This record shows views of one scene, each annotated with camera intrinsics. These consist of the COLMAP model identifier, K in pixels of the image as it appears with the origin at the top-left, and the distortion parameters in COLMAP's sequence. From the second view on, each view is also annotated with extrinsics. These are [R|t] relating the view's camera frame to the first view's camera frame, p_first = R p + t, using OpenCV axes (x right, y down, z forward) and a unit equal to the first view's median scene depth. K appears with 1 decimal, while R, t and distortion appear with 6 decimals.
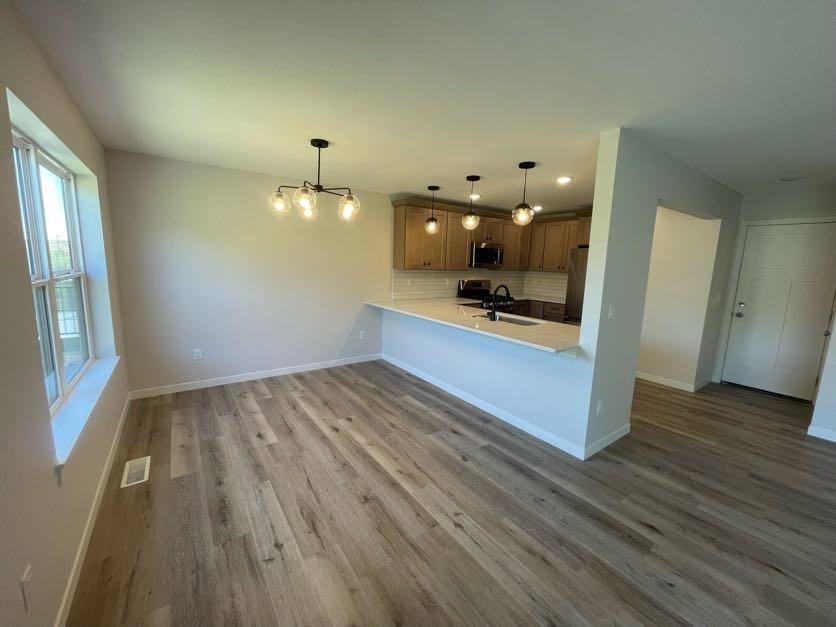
lens RADIAL K [[337.5, 0, 415.7], [0, 337.5, 311.6], [0, 0, 1]] dist [-0.003078, -0.000453]
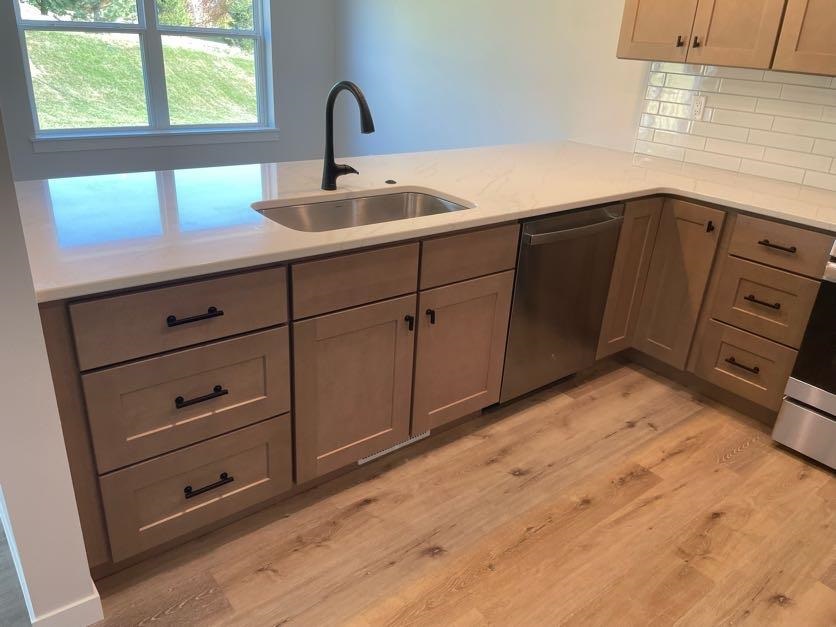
lens RADIAL K [[630.6, 0, 410.5], [0, 630.6, 309.7], [0, 0, 1]] dist [0.064307, -0.080215]
pose [[0.049691, 0.376999, -0.924880, 0.682561], [-0.202831, 0.910536, 0.360255, -0.085402], [0.977952, 0.169693, 0.121712, 0.783759]]
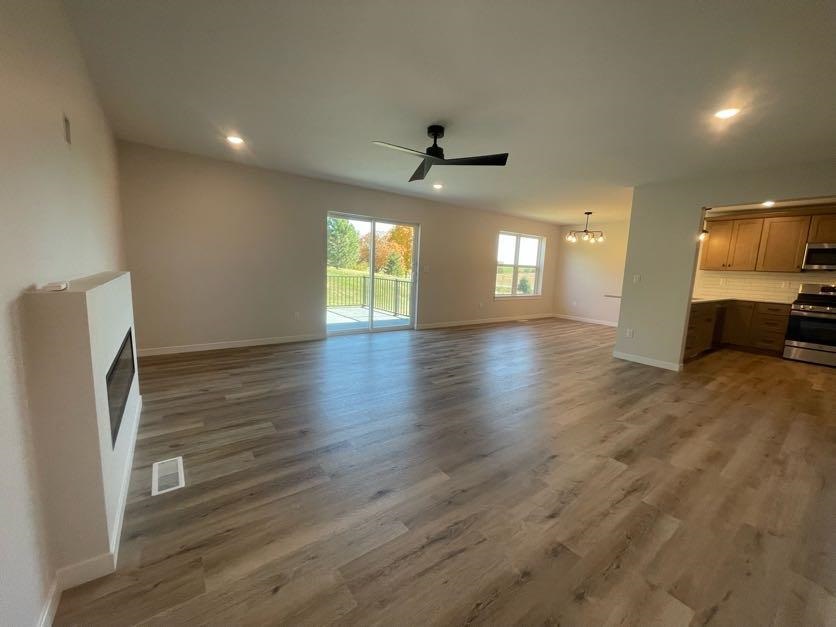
lens RADIAL K [[337.5, 0, 413.8], [0, 337.5, 311.6], [0, 0, 1]] dist [-0.003078, -0.000453]
pose [[0.007562, 0.103284, -0.994623, 1.336236], [-0.191147, 0.976460, 0.099945, 0.122452], [0.981532, 0.189363, 0.027126, -0.112996]]
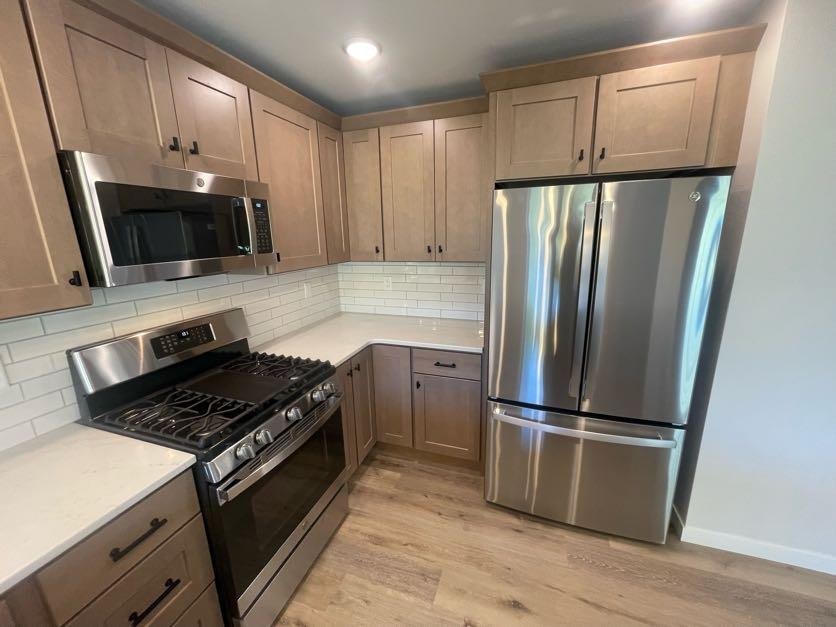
lens RADIAL K [[337.5, 0, 417.6], [0, 337.5, 311.9], [0, 0, 1]] dist [-0.003078, -0.000453]
pose [[0.821691, -0.176791, 0.541820, 0.247434], [0.130812, 0.983795, 0.122622, -0.140205], [-0.554718, -0.029881, 0.831502, 0.875033]]
